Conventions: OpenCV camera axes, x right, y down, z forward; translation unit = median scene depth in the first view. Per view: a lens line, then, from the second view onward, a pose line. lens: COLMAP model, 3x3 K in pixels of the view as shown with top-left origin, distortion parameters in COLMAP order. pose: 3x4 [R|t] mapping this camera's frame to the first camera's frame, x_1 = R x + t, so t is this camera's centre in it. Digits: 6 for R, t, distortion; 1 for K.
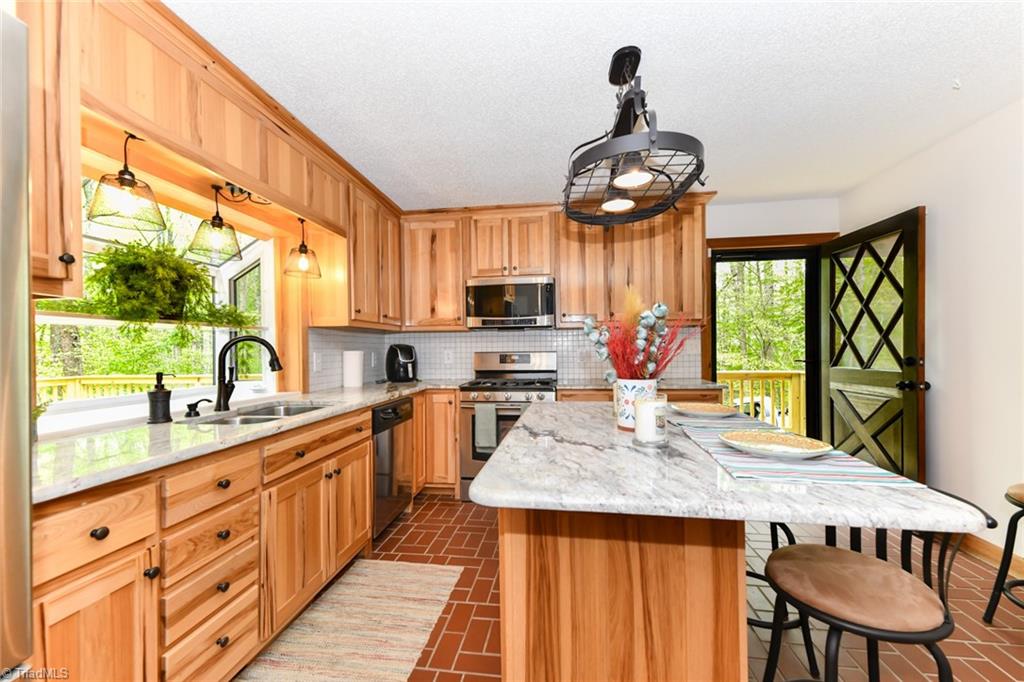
lens RADIAL K [[409.9, 0, 512.4], [0, 409.9, 350.3], [0, 0, 1]] dist [0.018883, -0.000113]
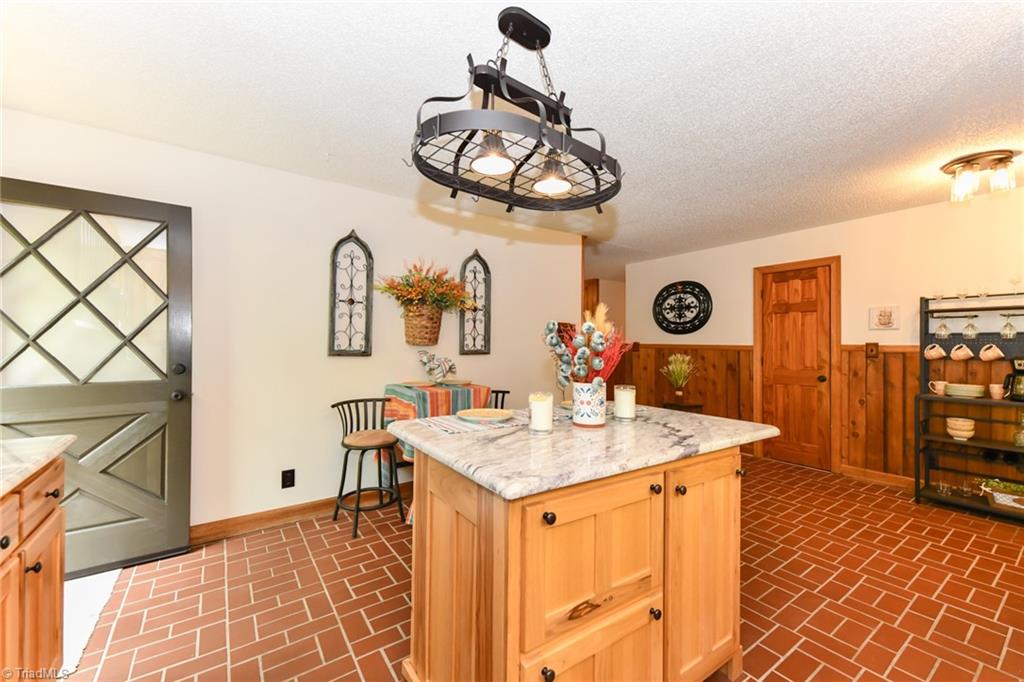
lens RADIAL K [[407.3, 0, 512.0], [0, 407.3, 341.0], [0, 0, 1]] dist [0.013744, -0.000263]
pose [[-0.676436, 0.009700, 0.736437, -0.201656], [0.004535, 0.999949, -0.009006, -0.019659], [-0.736487, -0.002752, -0.676446, 0.917154]]
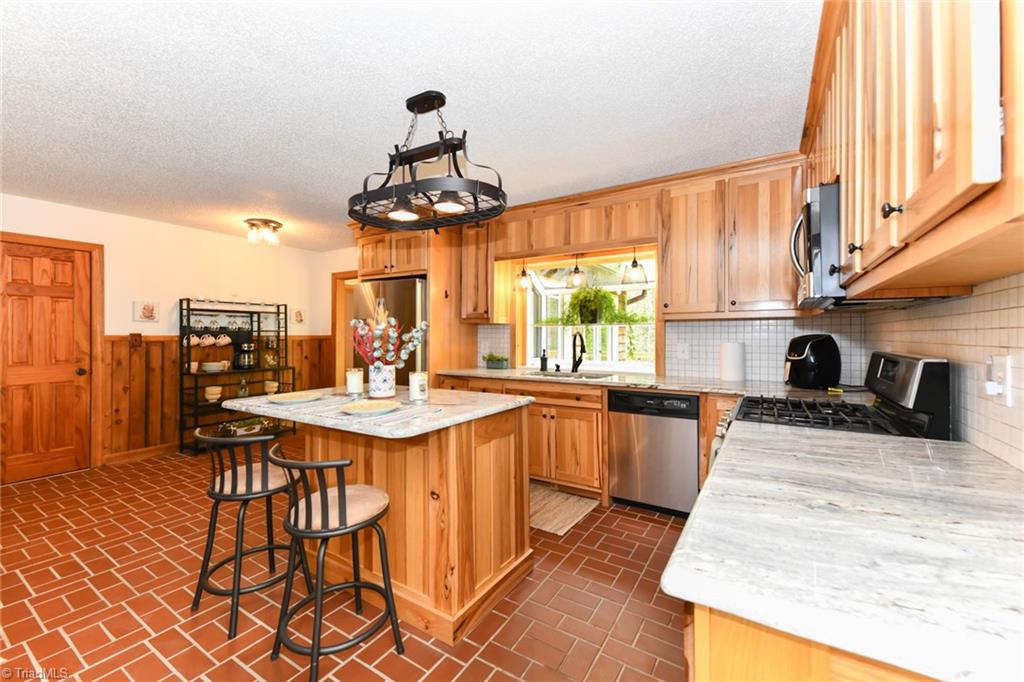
lens RADIAL K [[398.0, 0, 514.5], [0, 398.0, 335.2], [0, 0, 1]] dist [0.016595, 0.000012]
pose [[-0.402054, 0.006450, -0.915593, 0.680648], [0.001349, 0.999978, 0.006452, -0.021070], [0.915615, 0.001359, -0.402054, 0.959461]]
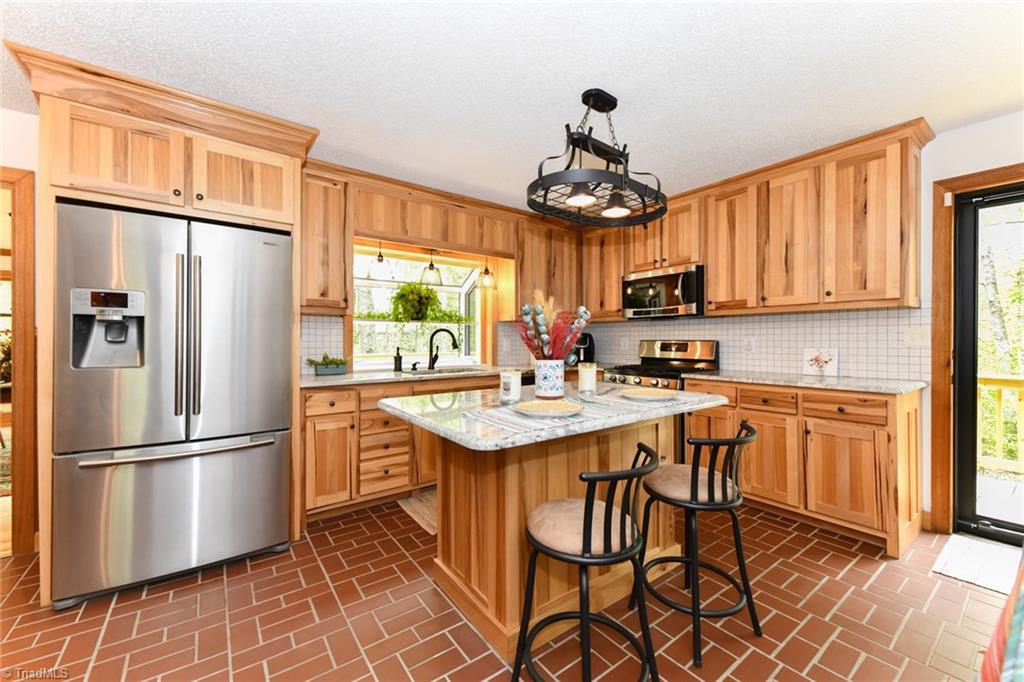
lens RADIAL K [[407.3, 0, 512.0], [0, 407.3, 341.0], [0, 0, 1]] dist [0.013744, -0.000263]
pose [[0.695213, 0.014505, -0.718658, 0.550376], [-0.009538, 0.999895, 0.010955, -0.002358], [0.718741, -0.000762, 0.695278, 0.000471]]
